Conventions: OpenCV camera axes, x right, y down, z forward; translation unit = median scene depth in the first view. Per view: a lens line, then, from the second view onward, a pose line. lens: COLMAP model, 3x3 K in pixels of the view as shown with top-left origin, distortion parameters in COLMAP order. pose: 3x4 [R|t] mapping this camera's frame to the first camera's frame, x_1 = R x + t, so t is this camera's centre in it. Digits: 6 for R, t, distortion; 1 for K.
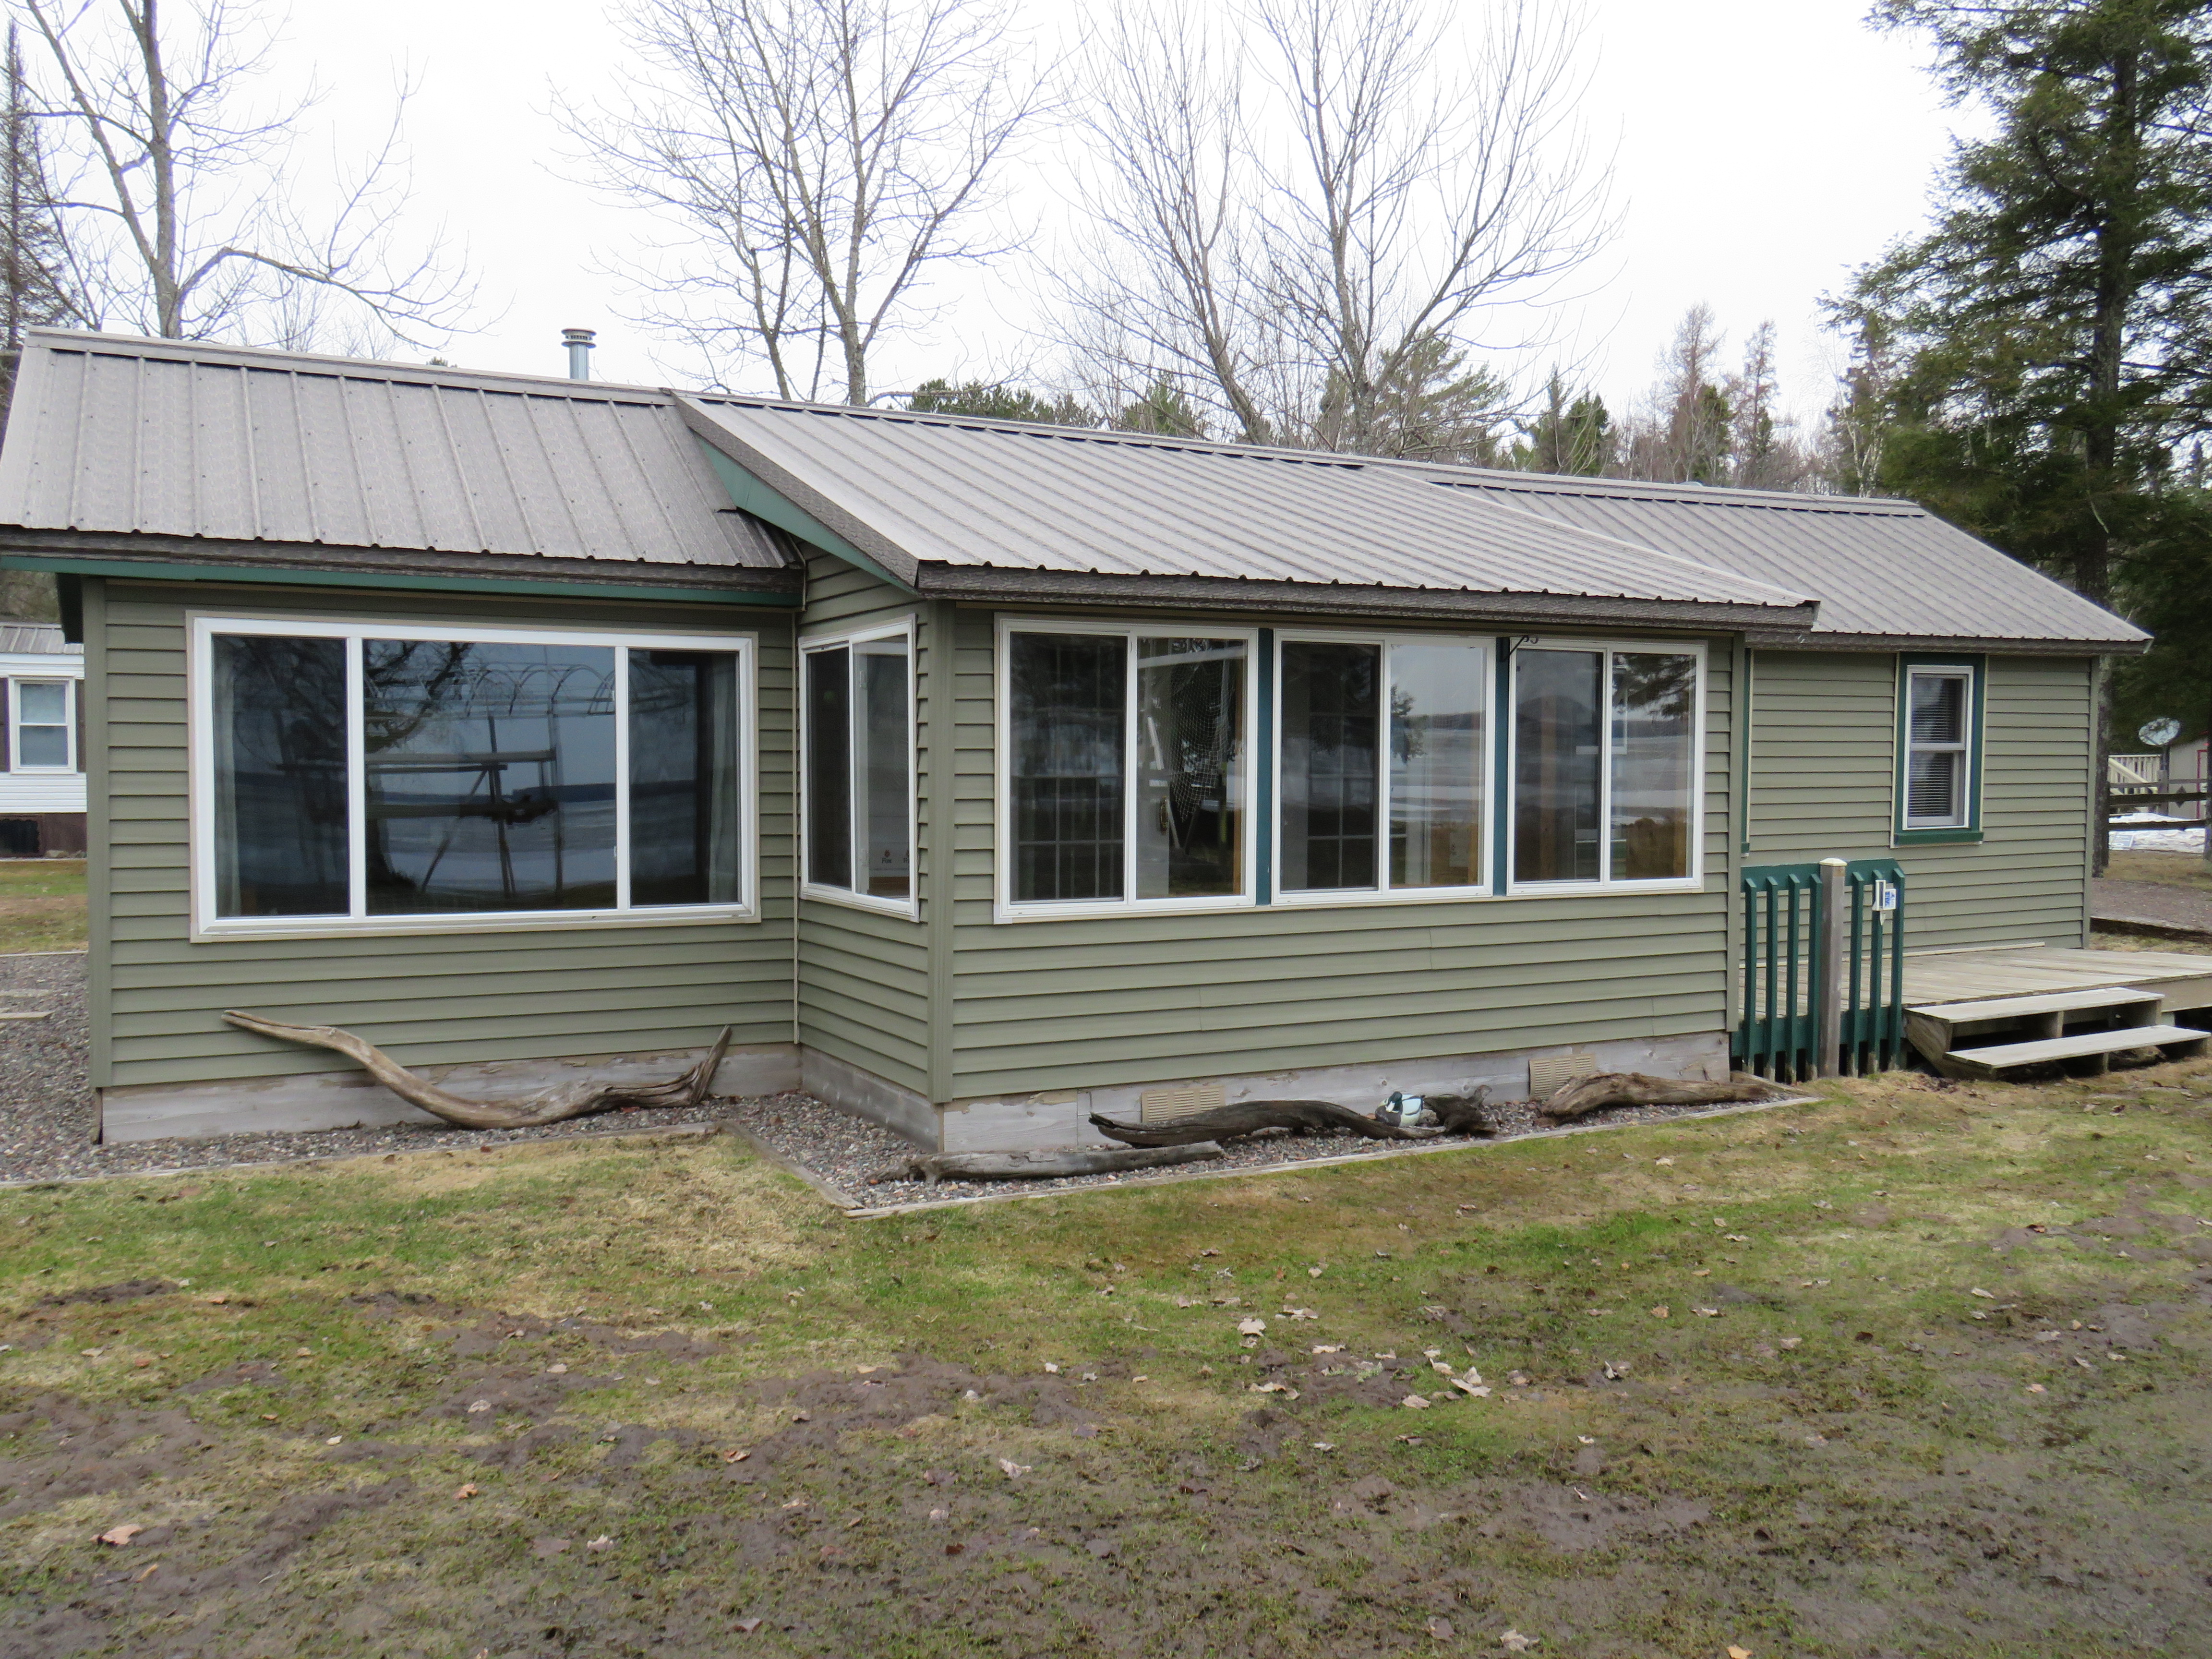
lens RADIAL K [[1869.0, 0, 1106.1], [0, 1869.0, 832.9], [0, 0, 1]] dist [0.009502, 0.007525]
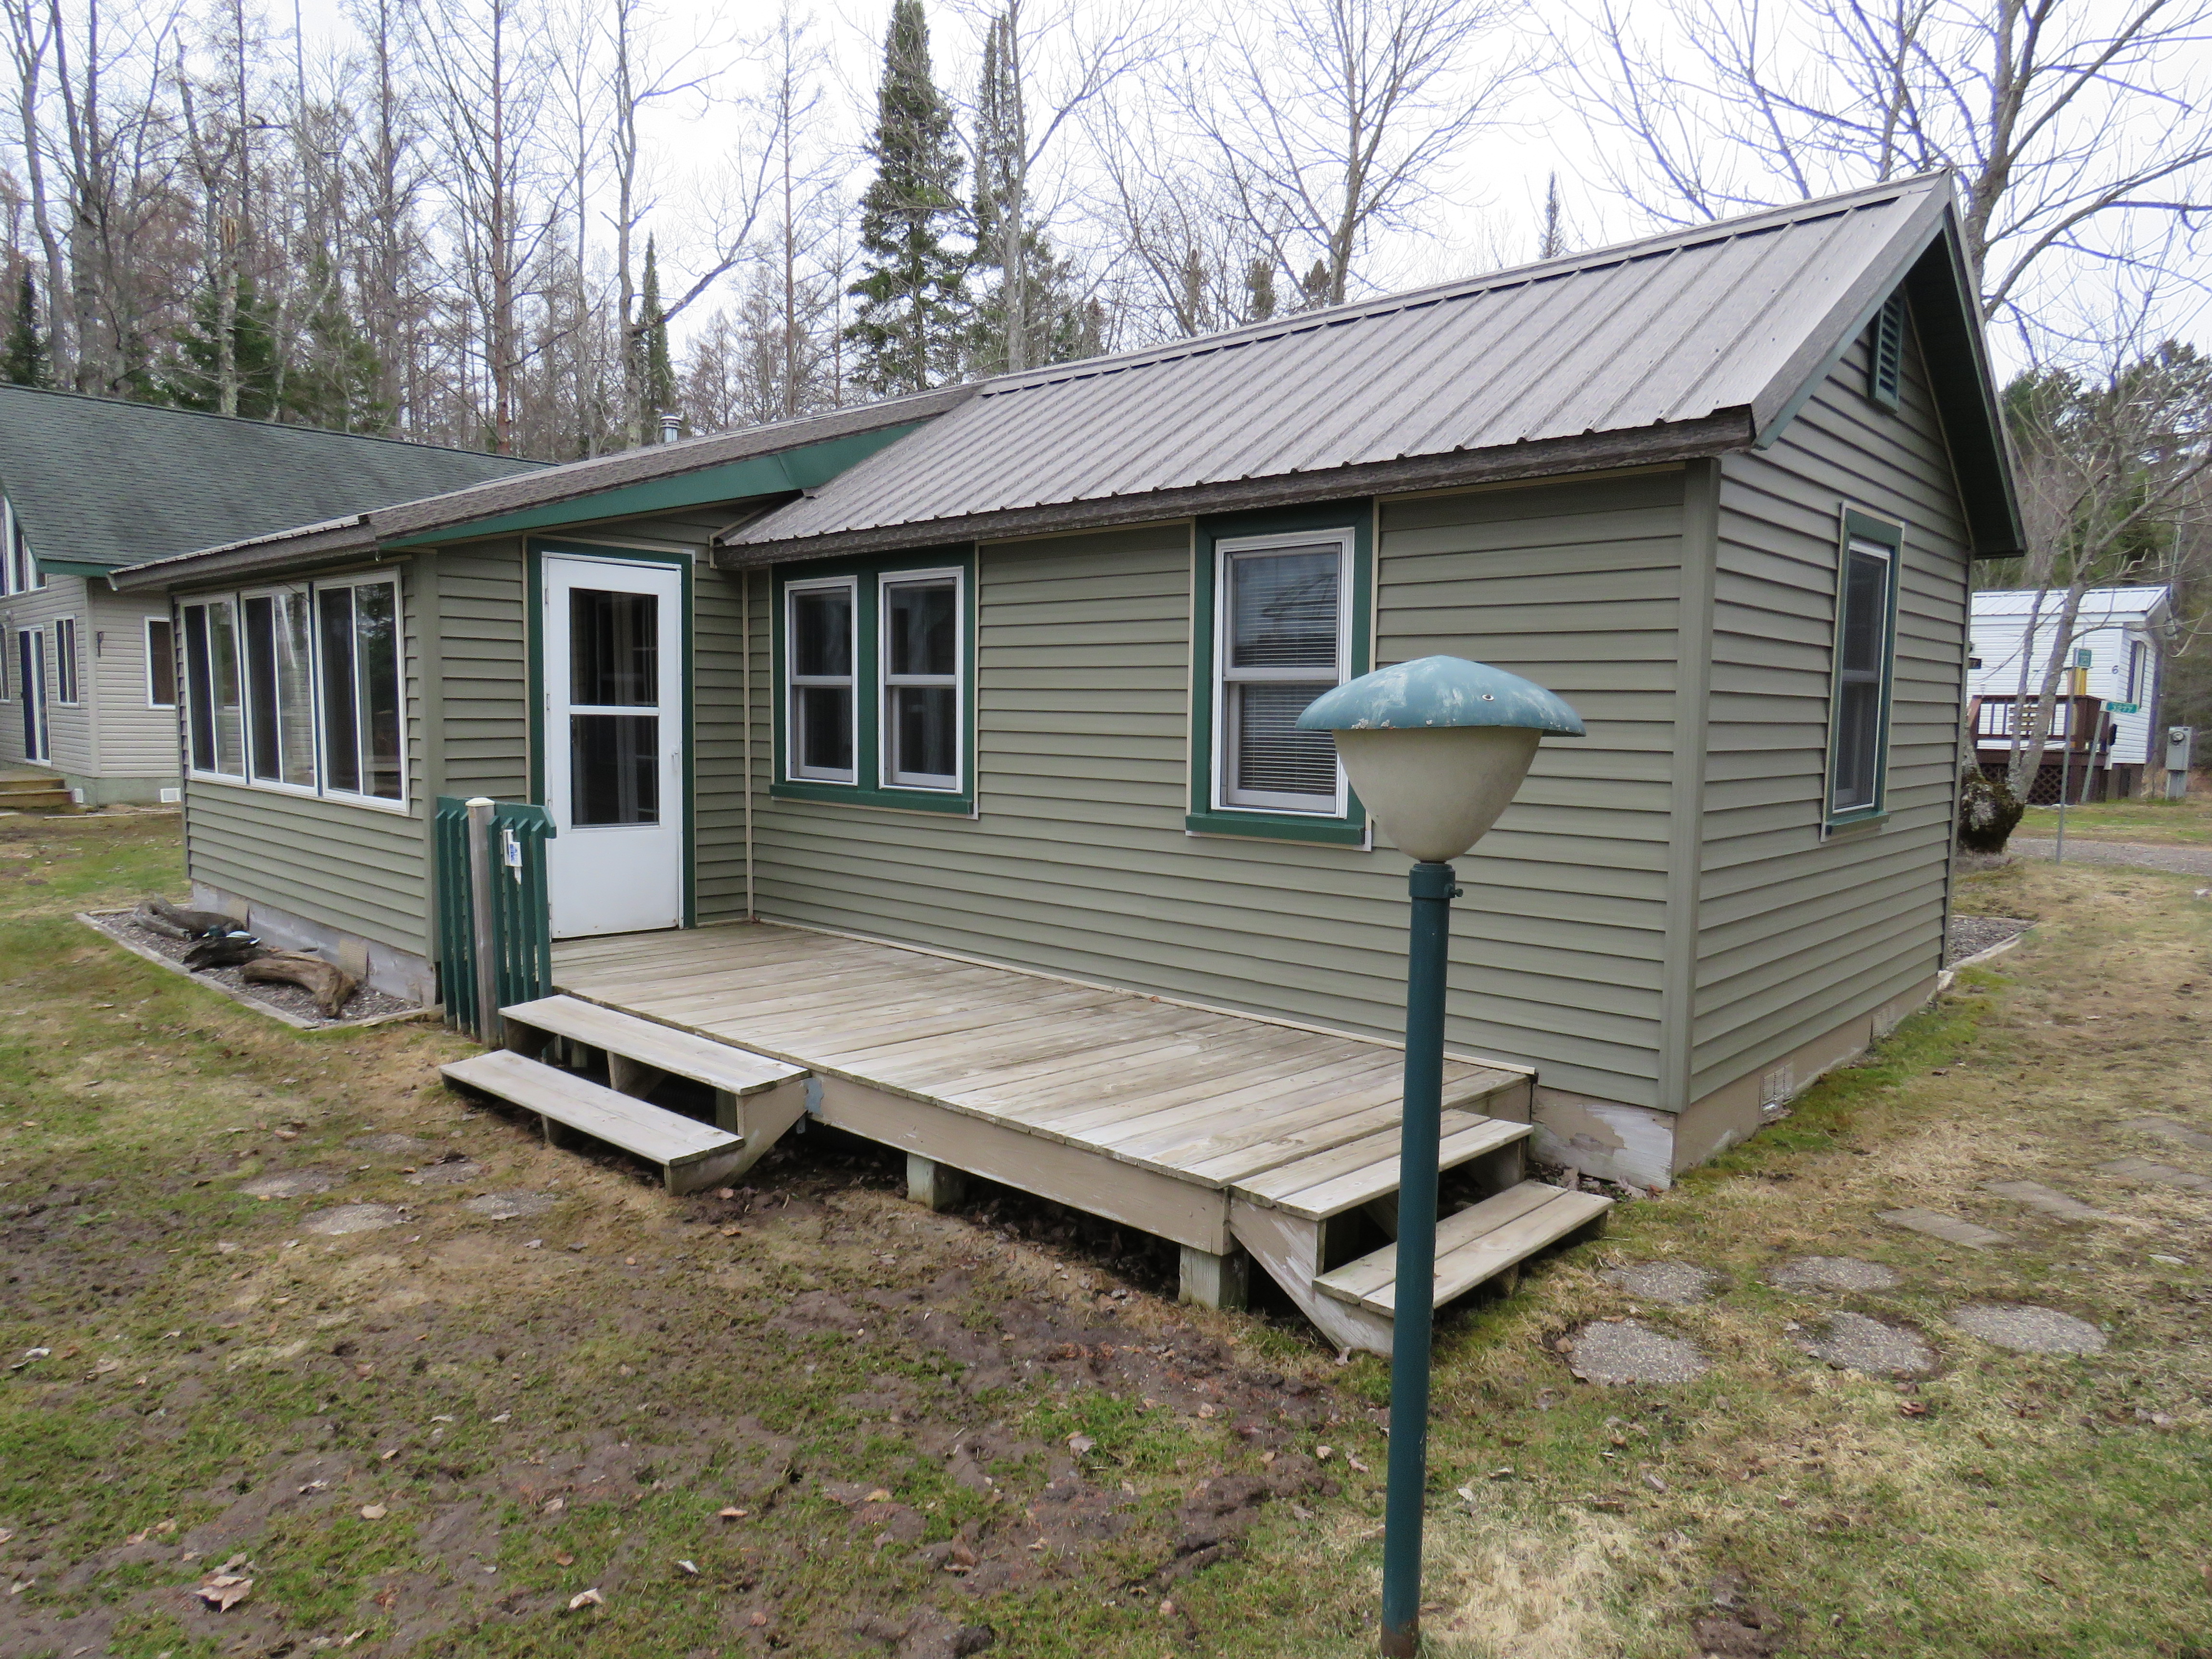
lens RADIAL K [[1408.2, 0, 1098.8], [0, 1408.2, 832.9], [0, 0, 1]] dist [-0.005575, 0.001757]
pose [[0.318910, 0.097200, -0.942788, 1.159765], [-0.050600, 0.995055, 0.085473, -0.043186], [0.946433, 0.020447, 0.322252, 1.105445]]
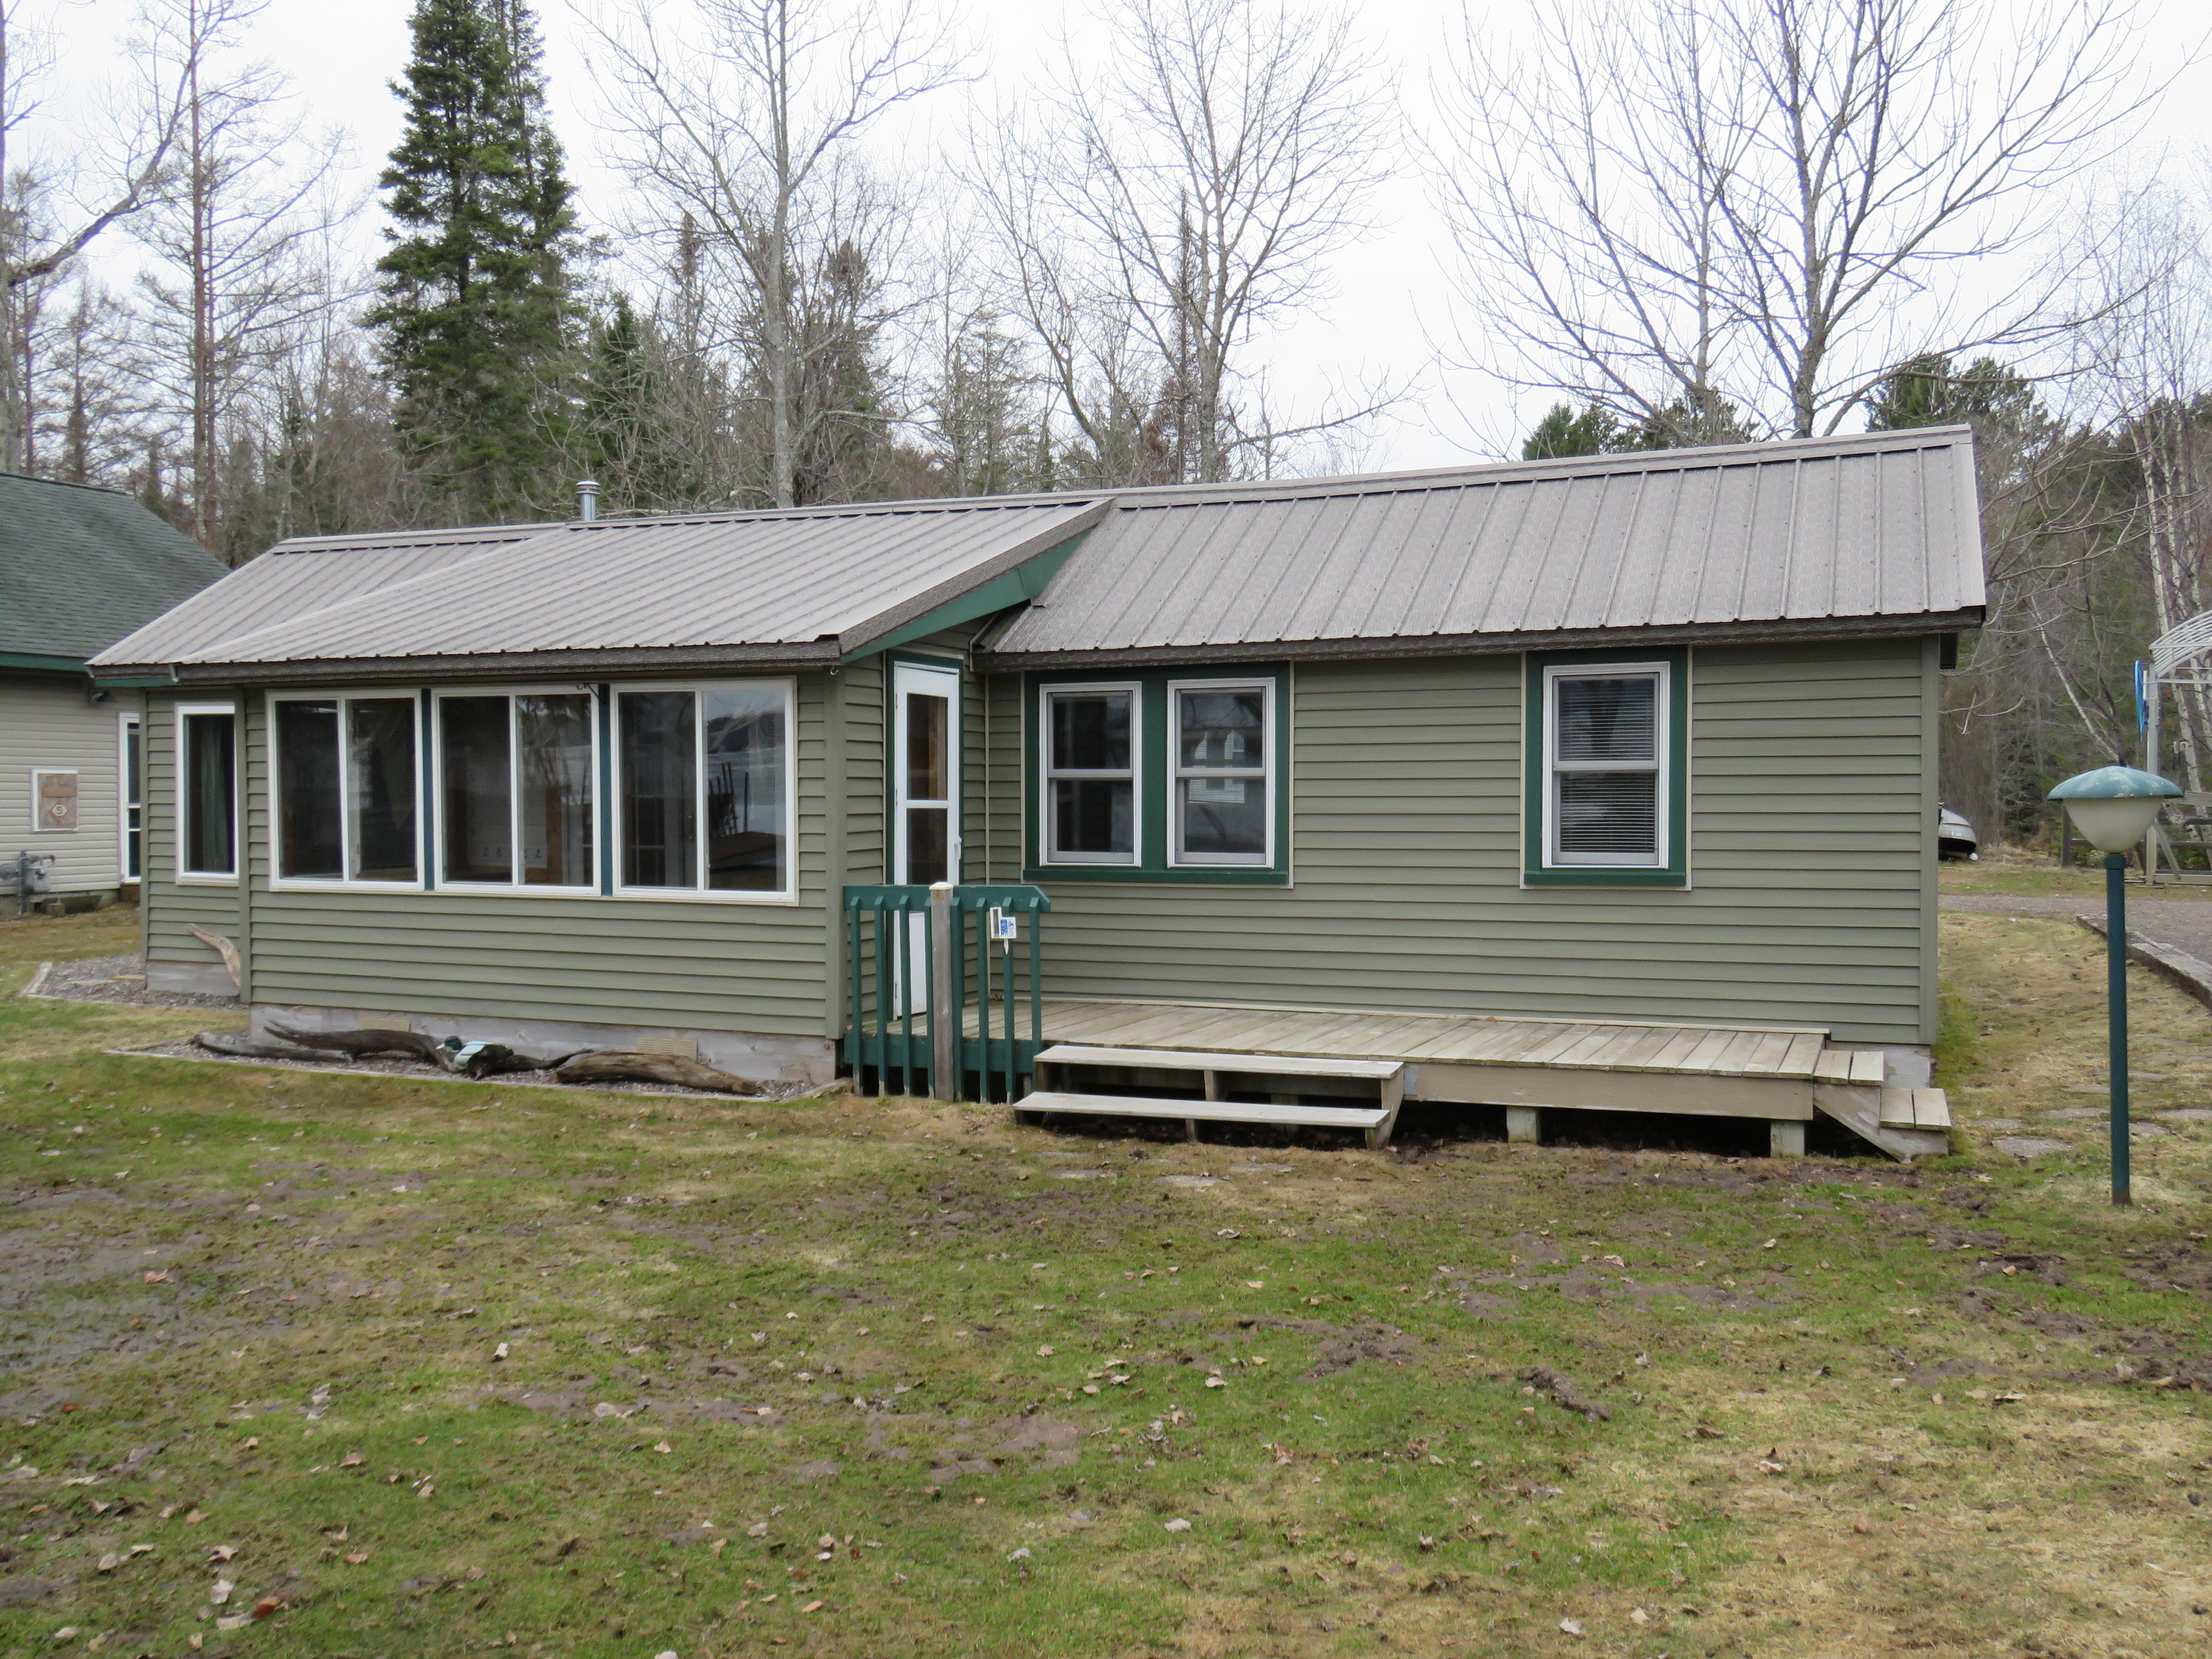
lens RADIAL K [[1886.6, 0, 1111.4], [0, 1886.6, 830.7], [0, 0, 1]] dist [0.013195, 0.005069]
pose [[0.628695, 0.021656, -0.777350, 1.287806], [-0.027554, 0.999605, 0.005563, -0.023169], [0.777163, 0.017921, 0.629044, 0.450516]]
